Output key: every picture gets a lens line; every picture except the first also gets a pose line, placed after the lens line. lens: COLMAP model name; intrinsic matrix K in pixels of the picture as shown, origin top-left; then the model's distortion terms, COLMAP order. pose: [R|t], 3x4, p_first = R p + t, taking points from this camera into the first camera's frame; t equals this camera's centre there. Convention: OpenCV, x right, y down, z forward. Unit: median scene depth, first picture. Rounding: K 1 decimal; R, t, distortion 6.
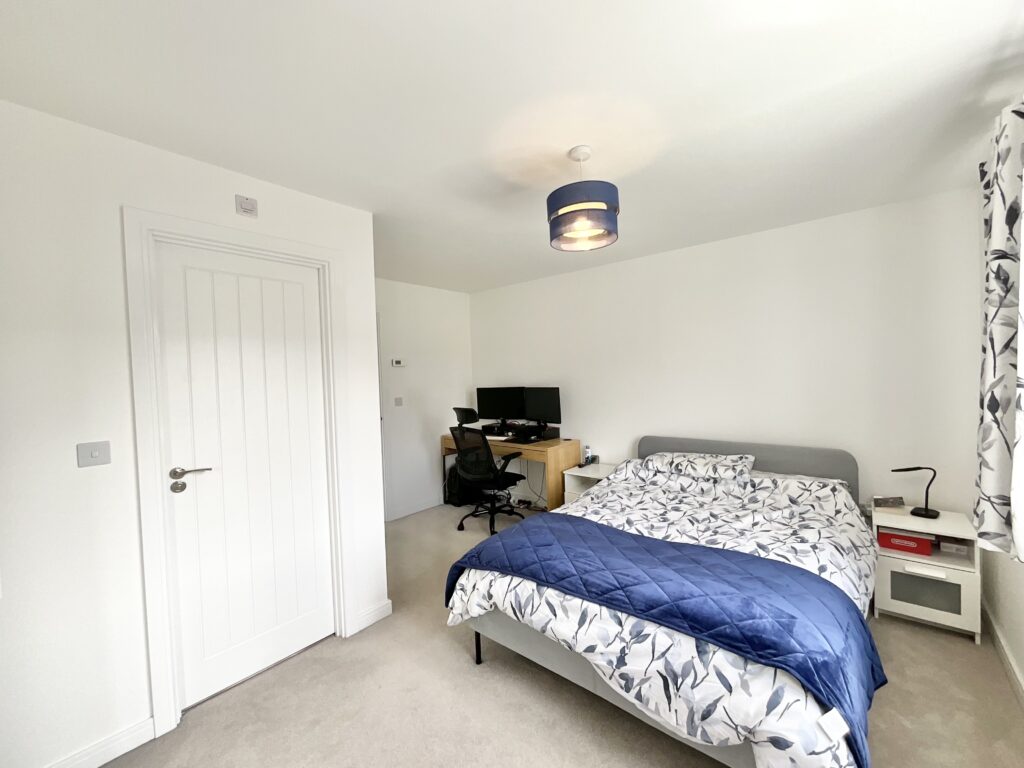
lens RADIAL K [[418.2, 0, 512.0], [0, 418.2, 384.0], [0, 0, 1]] dist [-0.000875, 0.000235]
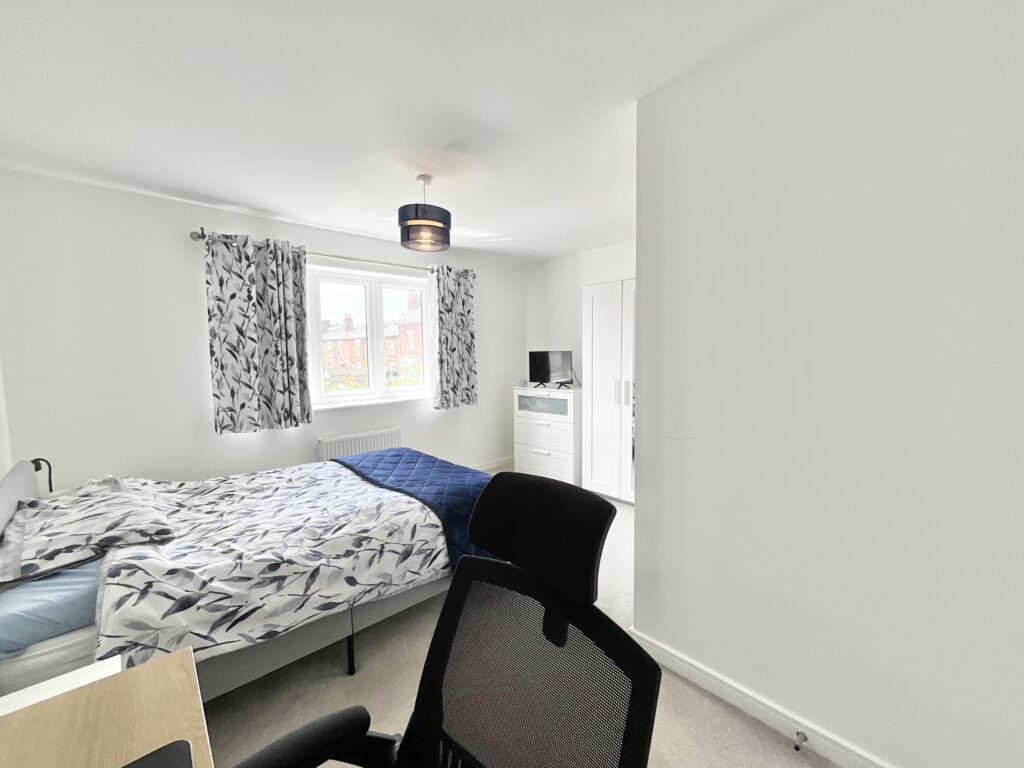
lens RADIAL K [[418.2, 0, 512.0], [0, 418.2, 384.0], [0, 0, 1]] dist [-0.000875, 0.000235]
pose [[-0.991125, 0.030692, 0.129341, -0.200416], [0.044504, 0.993445, 0.105289, -0.015612], [-0.125262, 0.110111, -0.985994, 1.808972]]
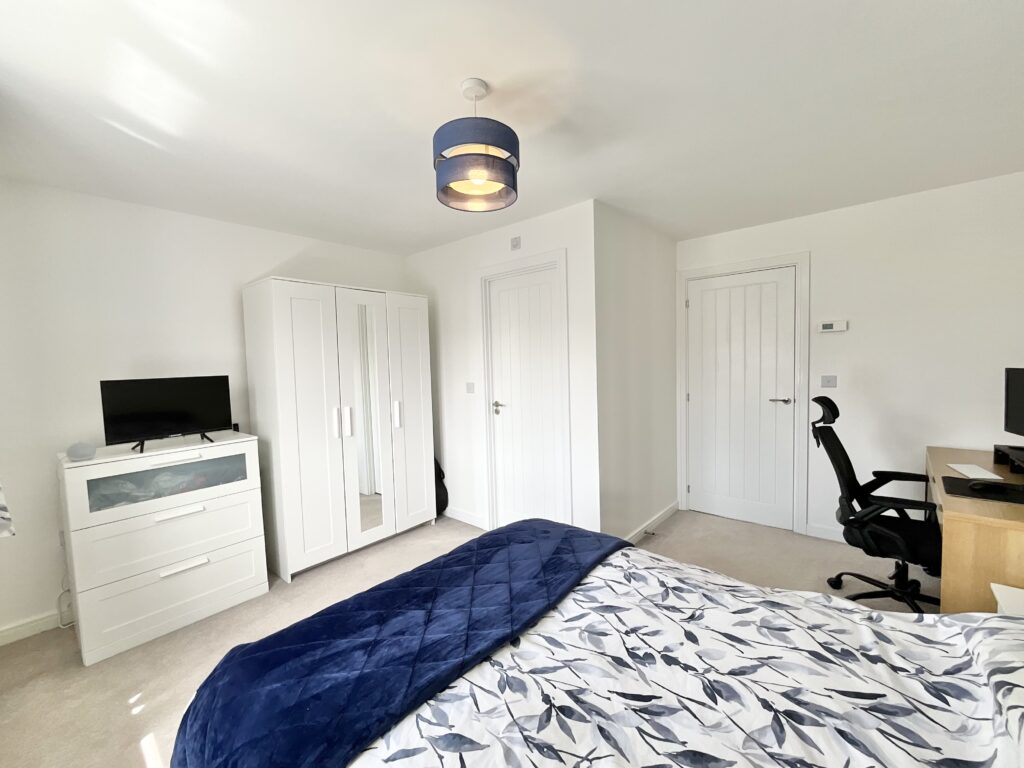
lens RADIAL K [[418.2, 0, 512.0], [0, 418.2, 384.0], [0, 0, 1]] dist [-0.000875, 0.000235]
pose [[-0.028044, 0.083799, -0.996088, 0.793795], [0.001366, 0.996482, 0.083794, -0.025538], [0.999606, 0.000989, -0.028060, 0.840618]]
